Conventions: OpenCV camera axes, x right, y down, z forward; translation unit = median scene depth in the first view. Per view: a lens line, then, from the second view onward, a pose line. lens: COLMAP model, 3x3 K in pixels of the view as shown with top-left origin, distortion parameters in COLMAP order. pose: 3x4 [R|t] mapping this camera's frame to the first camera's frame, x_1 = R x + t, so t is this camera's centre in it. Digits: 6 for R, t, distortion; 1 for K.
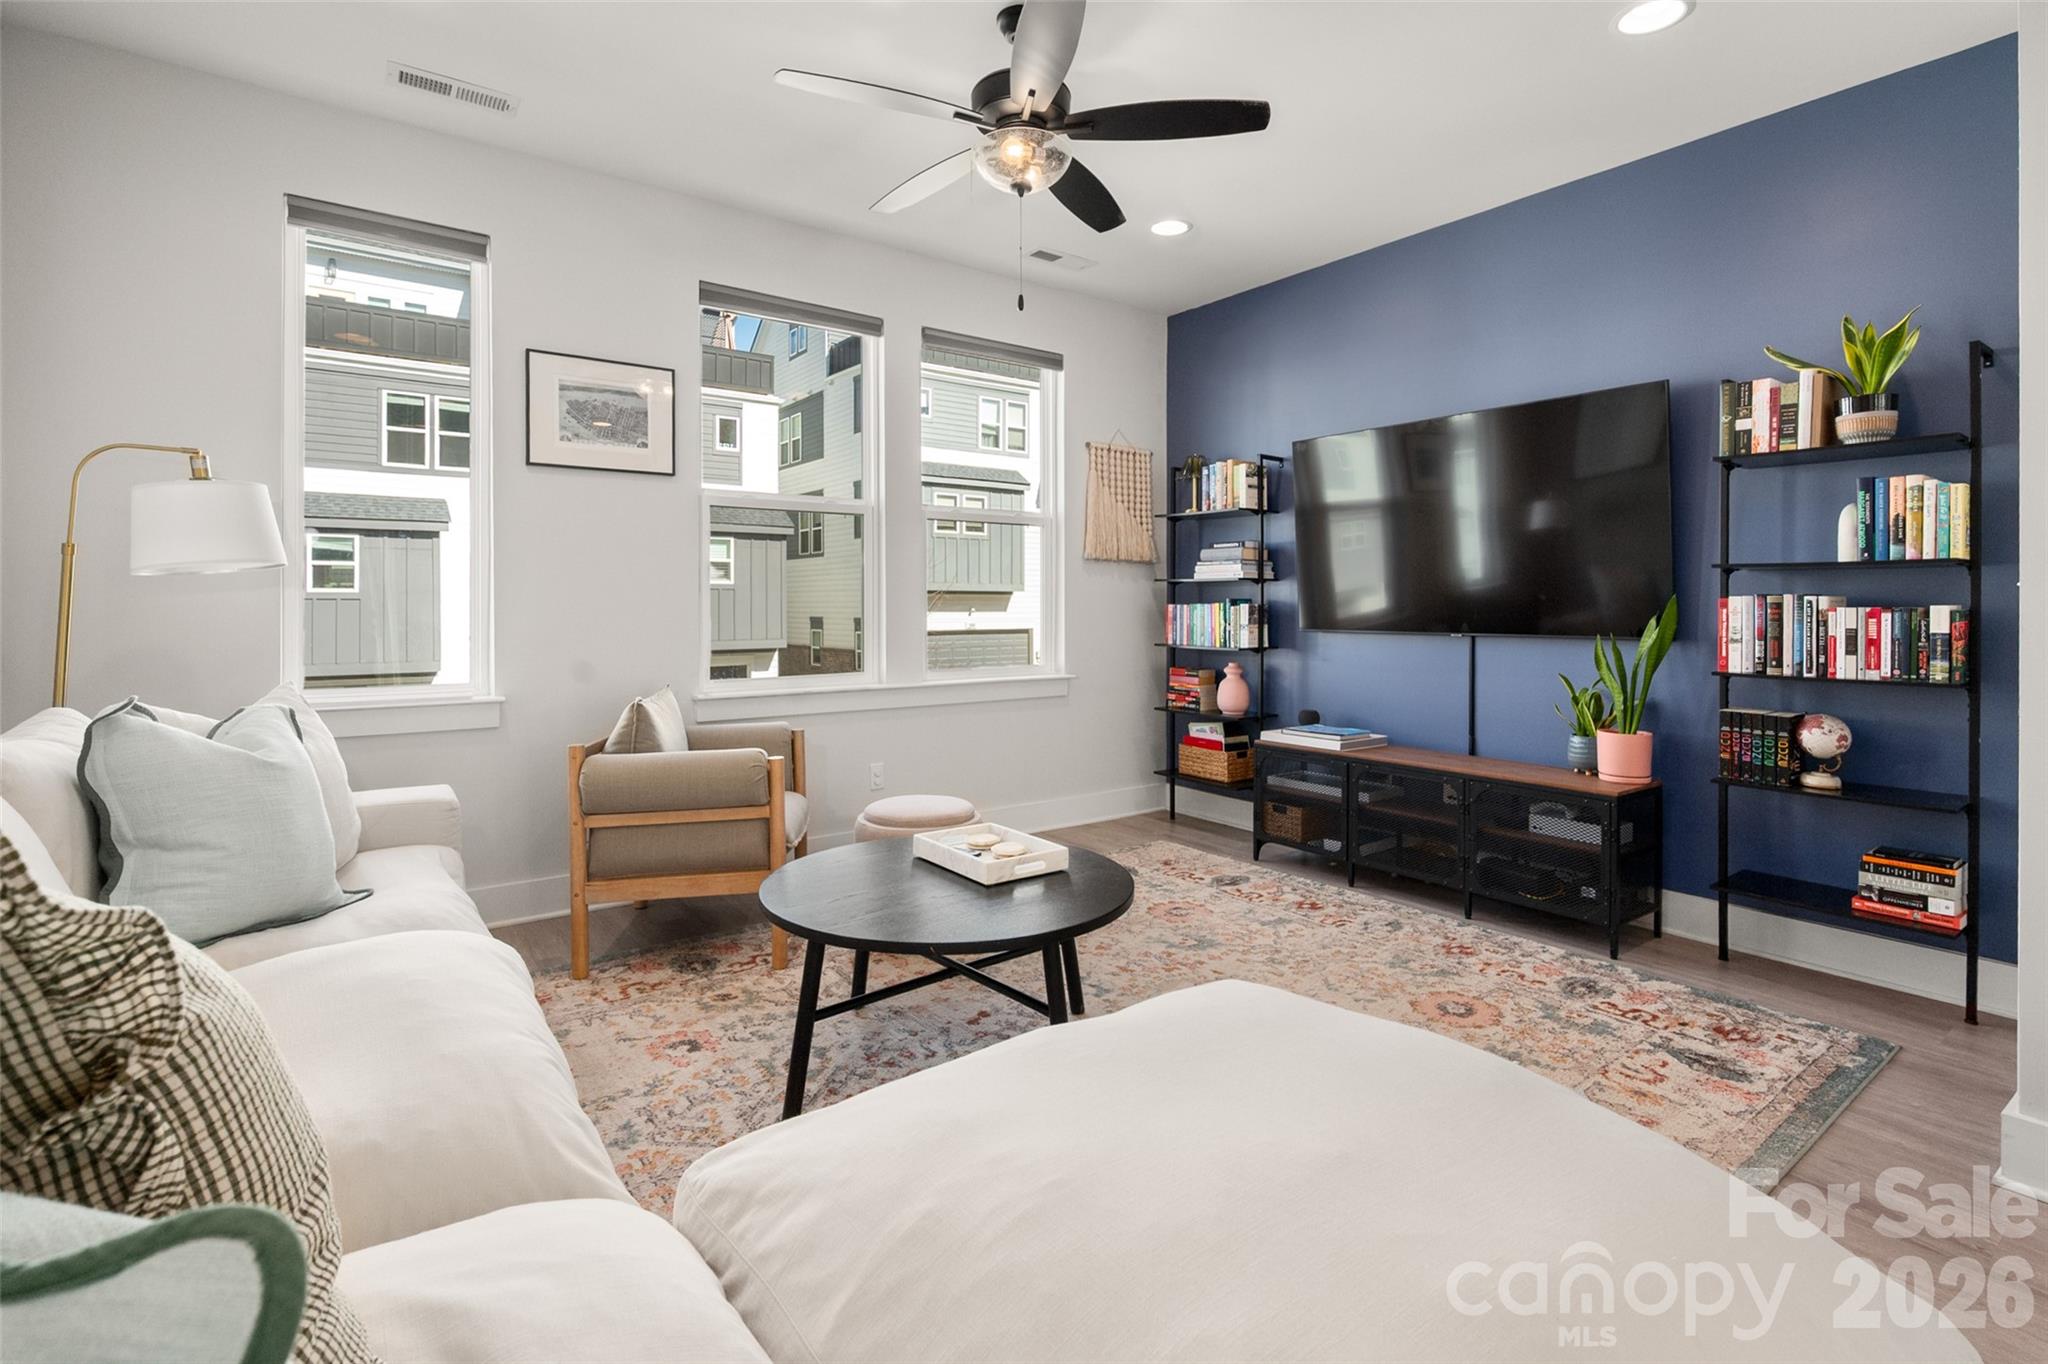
lens RADIAL K [[950.2, 0, 1026.0], [0, 950.2, 605.9], [0, 0, 1]] dist [-0.000730, -0.000248]
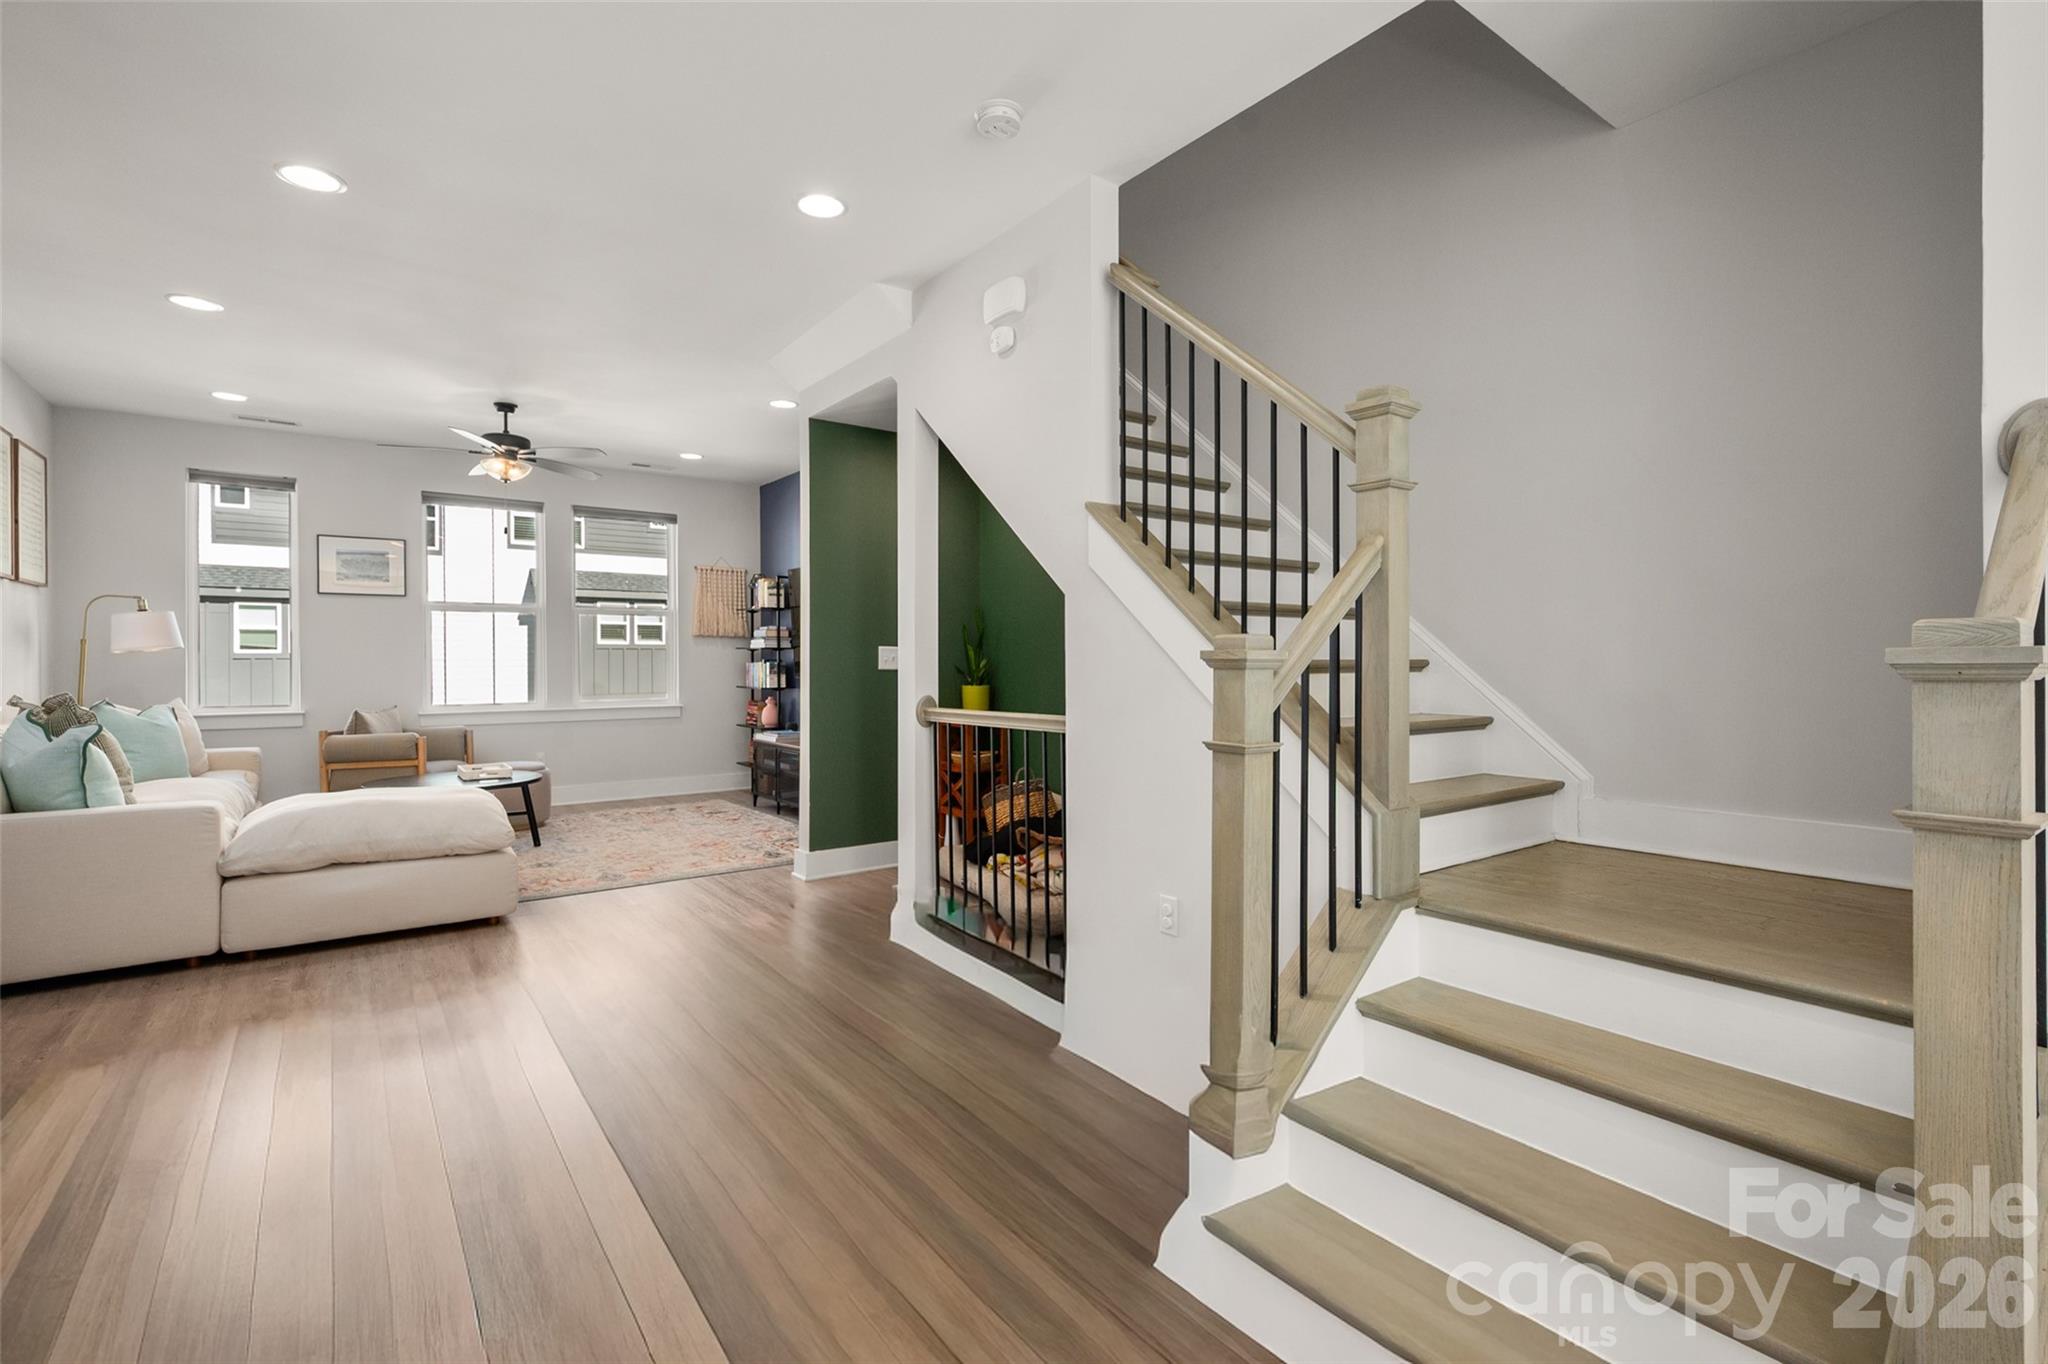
lens RADIAL K [[929.7, 0, 1024.6], [0, 929.7, 655.6], [0, 0, 1]] dist [0.000943, 0.000357]
pose [[0.999996, -0.002114, -0.002072, 0.722880], [0.002099, 0.999970, -0.007455, -0.000929], [0.002088, 0.007451, 0.999970, -0.708585]]
